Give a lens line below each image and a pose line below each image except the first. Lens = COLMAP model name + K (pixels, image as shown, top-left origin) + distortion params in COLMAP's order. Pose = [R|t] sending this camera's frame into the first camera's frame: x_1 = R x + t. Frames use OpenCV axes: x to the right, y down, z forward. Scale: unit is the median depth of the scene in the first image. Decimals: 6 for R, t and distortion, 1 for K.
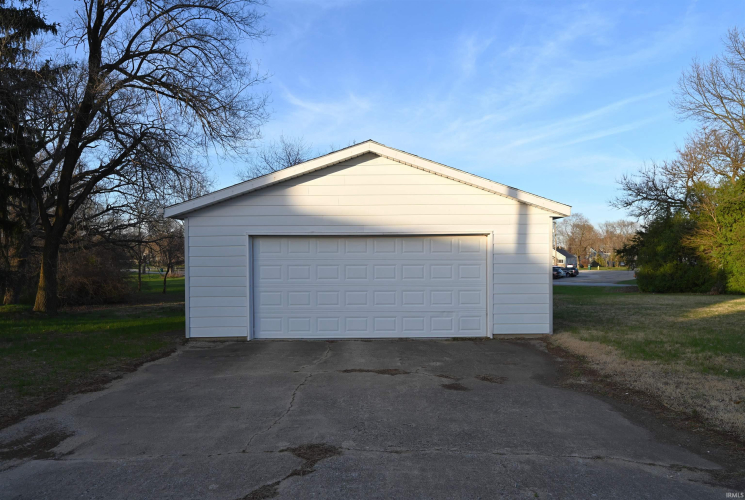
lens RADIAL K [[467.7, 0, 372.3], [0, 467.7, 251.7], [0, 0, 1]] dist [-0.001140, -0.001795]
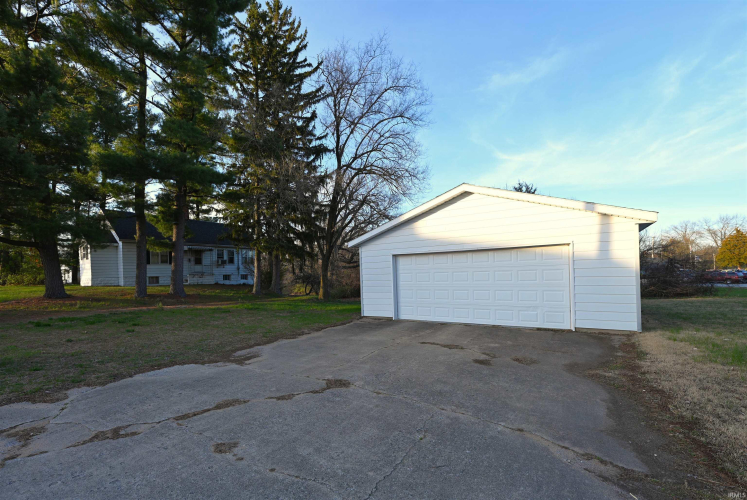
lens RADIAL K [[310.0, 0, 373.3], [0, 310.0, 264.8], [0, 0, 1]] dist [-0.002414, -0.000015]
pose [[0.837521, -0.033017, -0.545407, 0.266327], [0.033529, 0.999397, -0.009014, 0.006885], [0.545376, -0.010737, 0.838123, 0.062148]]
